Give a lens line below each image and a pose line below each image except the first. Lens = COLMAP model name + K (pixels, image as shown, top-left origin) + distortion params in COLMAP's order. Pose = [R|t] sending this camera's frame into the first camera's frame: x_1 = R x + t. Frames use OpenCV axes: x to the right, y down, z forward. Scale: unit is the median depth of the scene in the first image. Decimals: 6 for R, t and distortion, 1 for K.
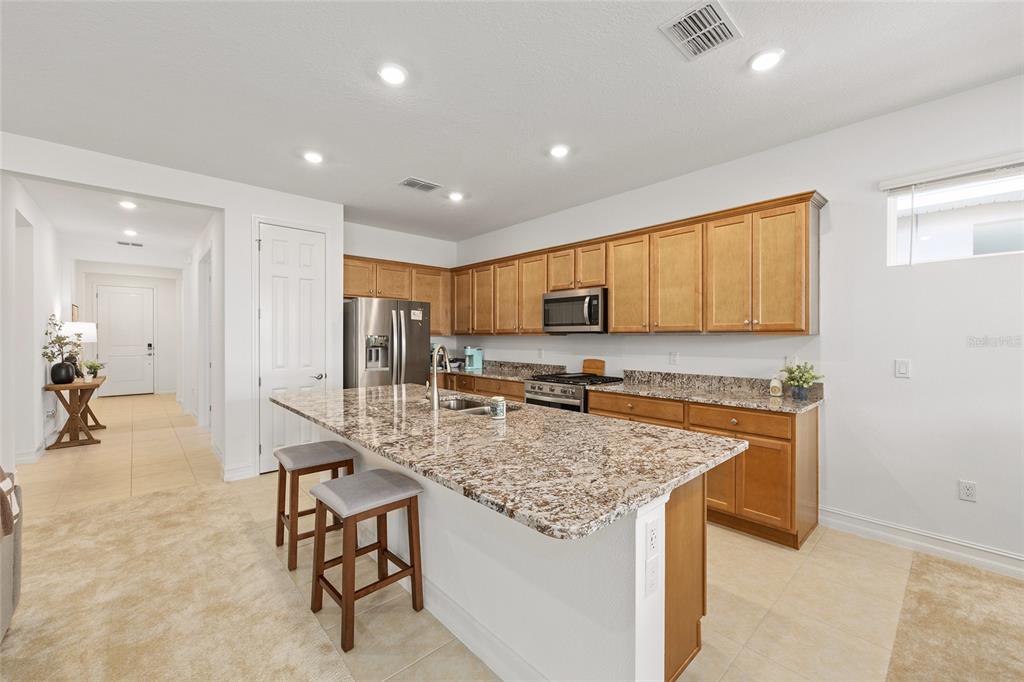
lens RADIAL K [[410.7, 0, 513.2], [0, 410.7, 339.2], [0, 0, 1]] dist [-0.000618, 0.000399]
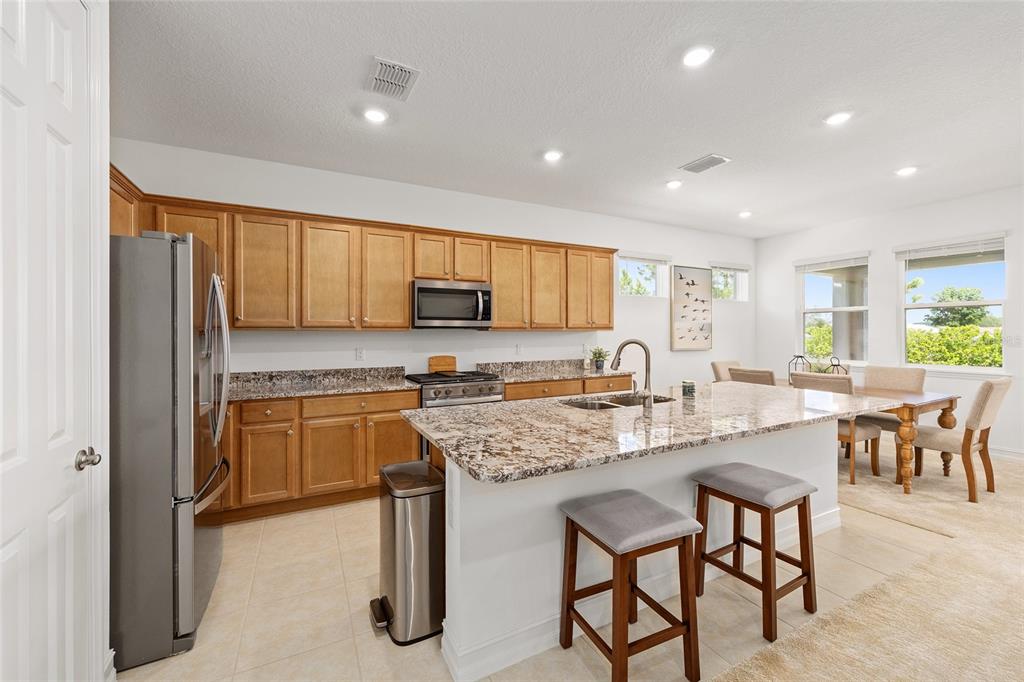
lens RADIAL K [[411.9, 0, 512.8], [0, 411.9, 332.1], [0, 0, 1]] dist [-0.001995, -0.000001]
pose [[0.263373, 0.000499, 0.964694, -0.782319], [0.010046, 0.999944, -0.003260, -0.001410], [-0.964642, 0.010549, 0.263353, 0.686688]]
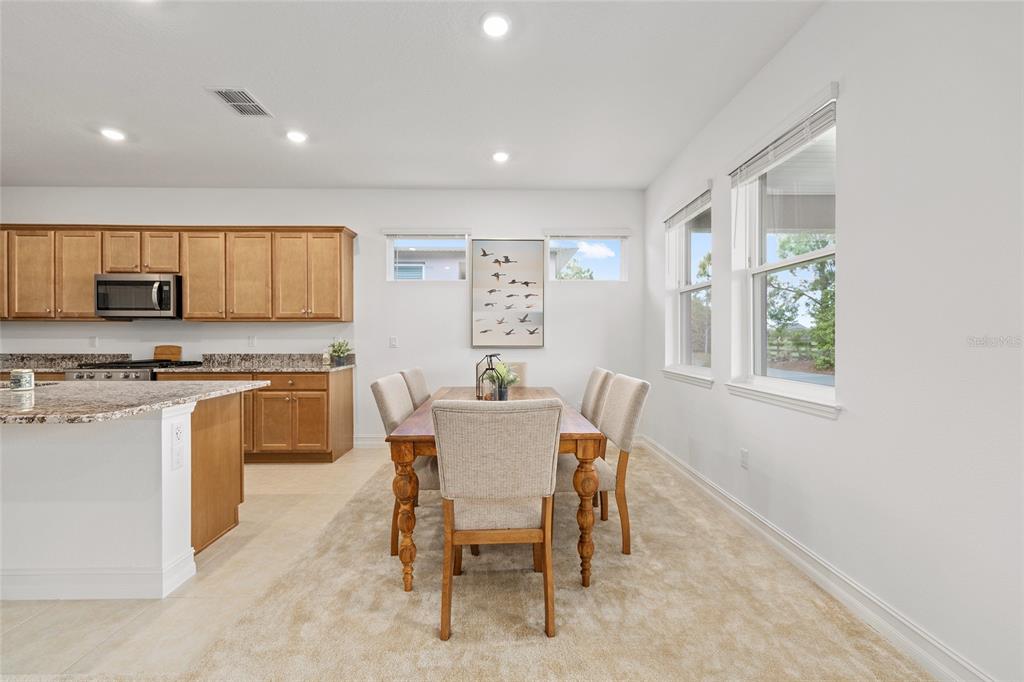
lens RADIAL K [[410.7, 0, 513.2], [0, 410.7, 339.2], [0, 0, 1]] dist [-0.000618, 0.000399]
pose [[0.661274, -0.004369, 0.750132, 0.002353], [0.004184, 0.999989, 0.002136, 0.040180], [-0.750133, 0.001726, 0.661285, -0.337890]]
